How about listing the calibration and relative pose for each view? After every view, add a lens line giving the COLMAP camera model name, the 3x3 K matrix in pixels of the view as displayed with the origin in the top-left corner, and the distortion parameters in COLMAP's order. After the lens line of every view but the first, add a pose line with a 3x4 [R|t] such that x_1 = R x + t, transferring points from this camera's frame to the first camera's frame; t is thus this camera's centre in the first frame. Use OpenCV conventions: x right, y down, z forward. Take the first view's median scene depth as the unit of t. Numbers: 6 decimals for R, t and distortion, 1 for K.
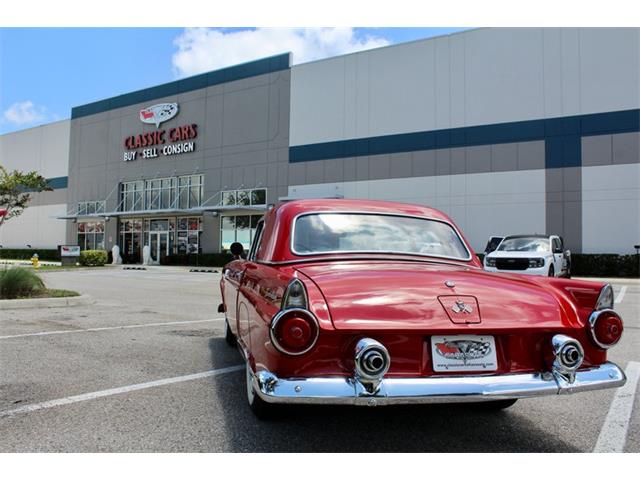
lens RADIAL K [[536.2, 0, 319.2], [0, 536.2, 241.7], [0, 0, 1]] dist [-0.161620, 0.141558]
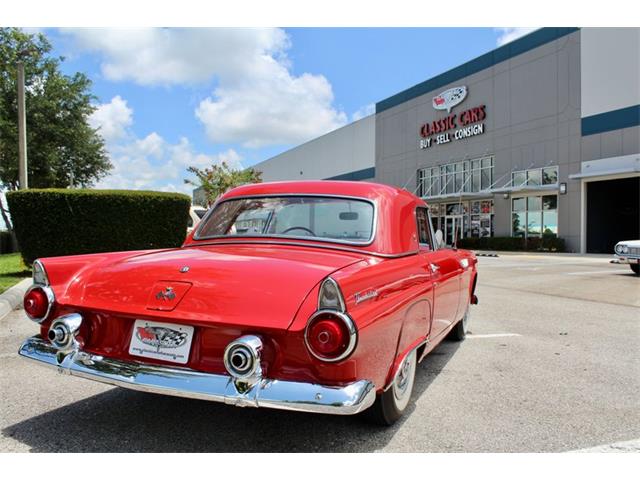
lens RADIAL K [[535.3, 0, 318.7], [0, 535.3, 241.2], [0, 0, 1]] dist [-0.165771, 0.148126]
pose [[0.817213, -0.002229, -0.576331, 0.082013], [0.019099, 0.999548, 0.023216, 0.000962], [0.576019, -0.029980, 0.816886, 0.029644]]
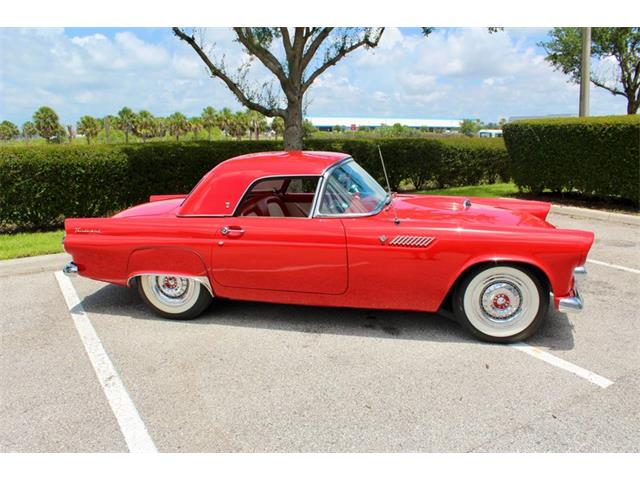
lens RADIAL K [[536.2, 0, 319.2], [0, 536.2, 241.7], [0, 0, 1]] dist [-0.161620, 0.141558]
pose [[-0.415545, 0.169739, -0.893594, 0.152535], [0.029272, 0.984420, 0.173379, -0.010990], [0.909101, 0.045890, -0.414040, 0.213152]]
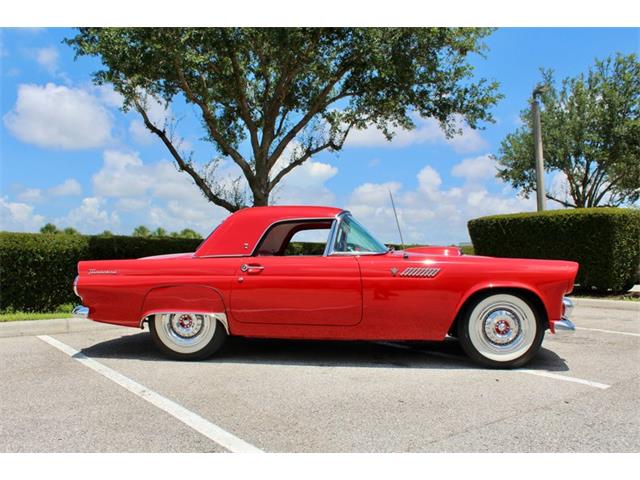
lens RADIAL K [[585.1, 0, 319.3], [0, 585.1, 240.6], [0, 0, 1]] dist [-0.137967, 0.100535]
pose [[-0.317042, -0.049342, -0.947127, 0.185063], [0.020572, 0.998053, -0.058881, 0.012037], [0.948188, -0.038152, -0.315410, 0.204027]]
